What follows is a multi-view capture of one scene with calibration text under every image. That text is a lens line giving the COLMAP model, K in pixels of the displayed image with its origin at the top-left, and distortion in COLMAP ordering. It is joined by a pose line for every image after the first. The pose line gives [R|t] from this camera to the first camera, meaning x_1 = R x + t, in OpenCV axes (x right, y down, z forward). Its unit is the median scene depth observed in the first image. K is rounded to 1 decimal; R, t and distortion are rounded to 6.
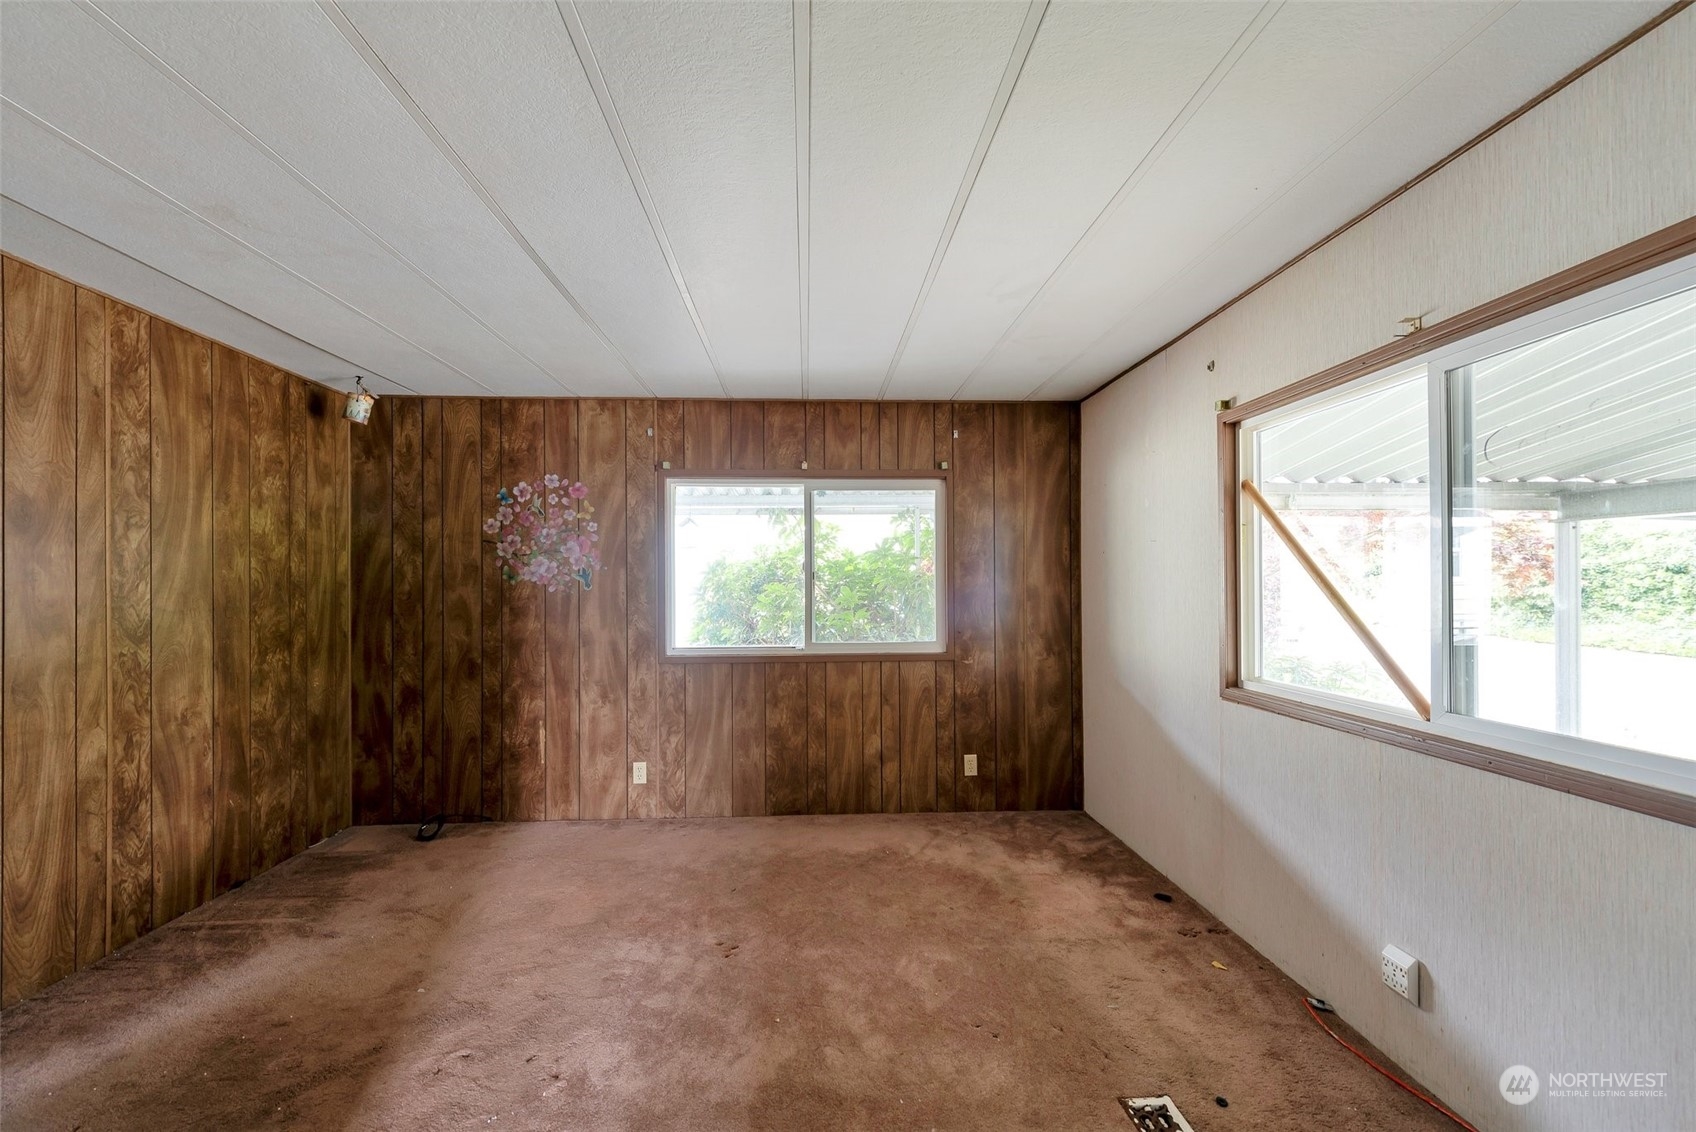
lens RADIAL K [[667.2, 0, 849.2], [0, 667.2, 580.1], [0, 0, 1]] dist [0.006693, -0.001032]
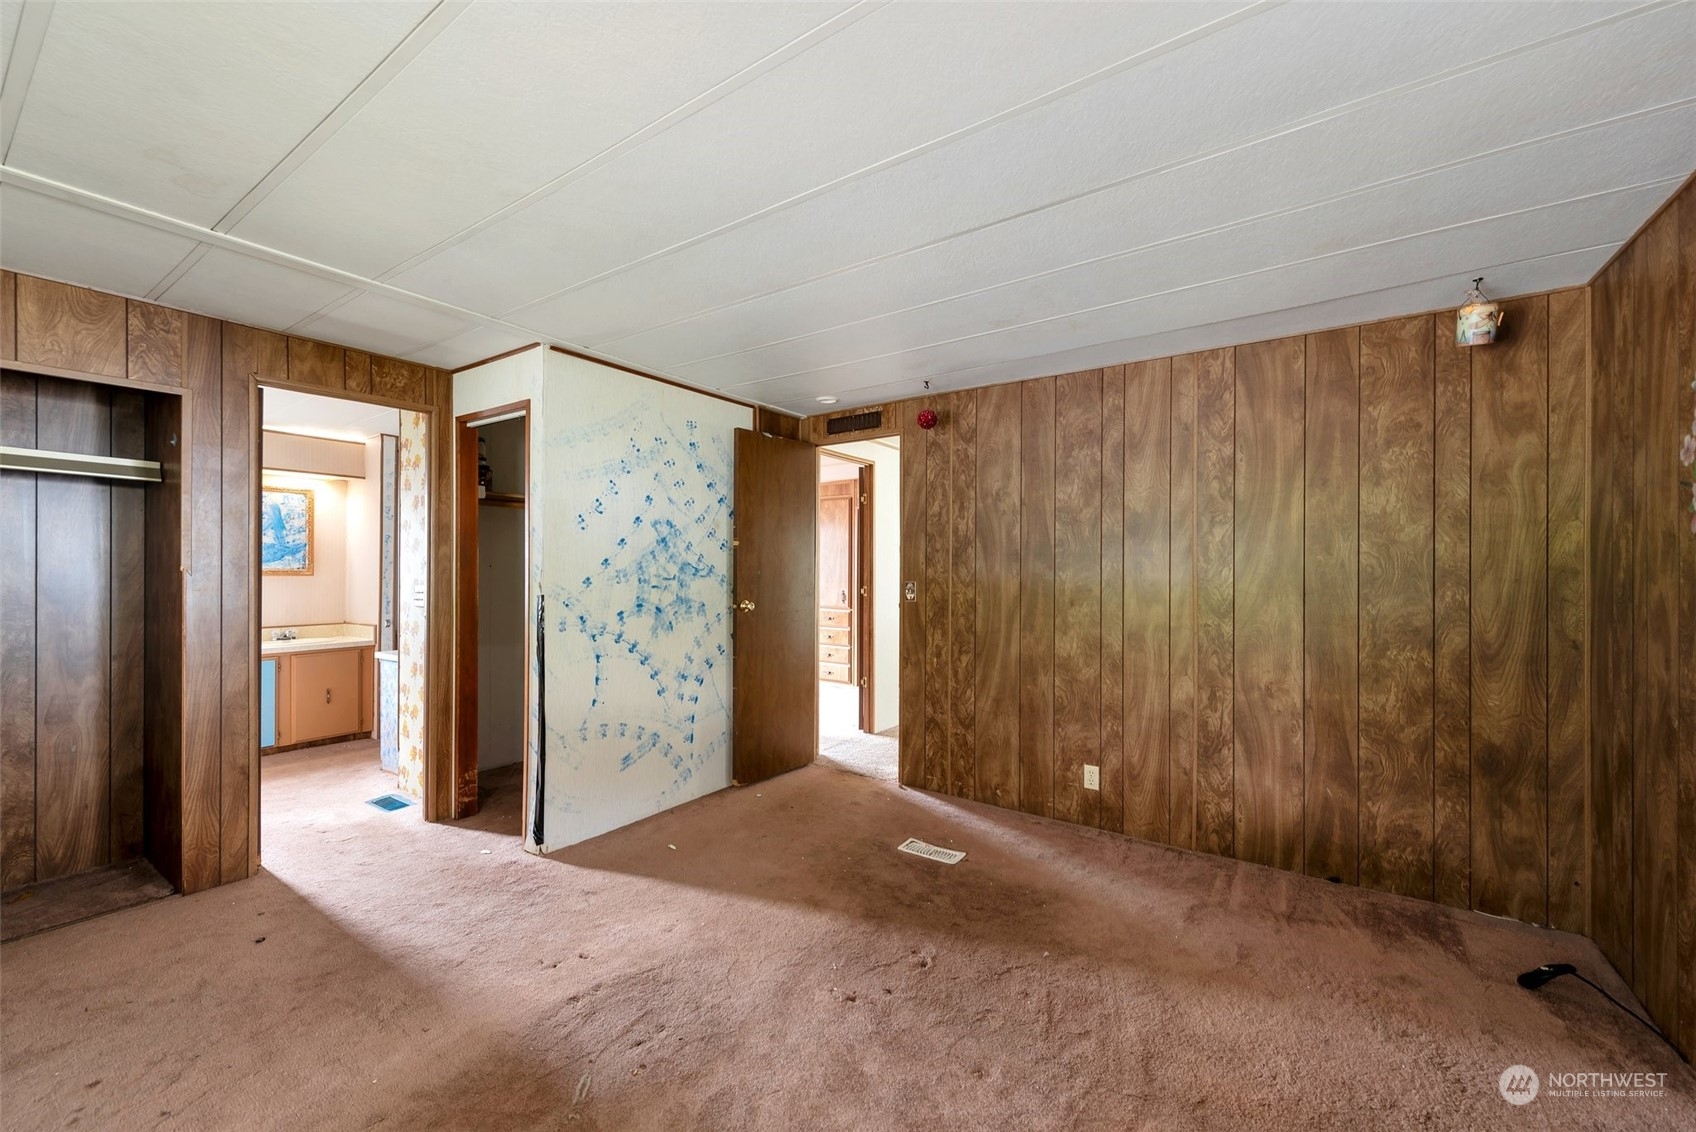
lens RADIAL K [[667.2, 0, 843.6], [0, 667.2, 569.2], [0, 0, 1]] dist [0.006693, -0.001032]
pose [[-0.626492, 0.000246, -0.779428, 0.320781], [0.005007, 0.999981, -0.003709, 0.005749], [0.779412, -0.006226, -0.626481, 1.173669]]
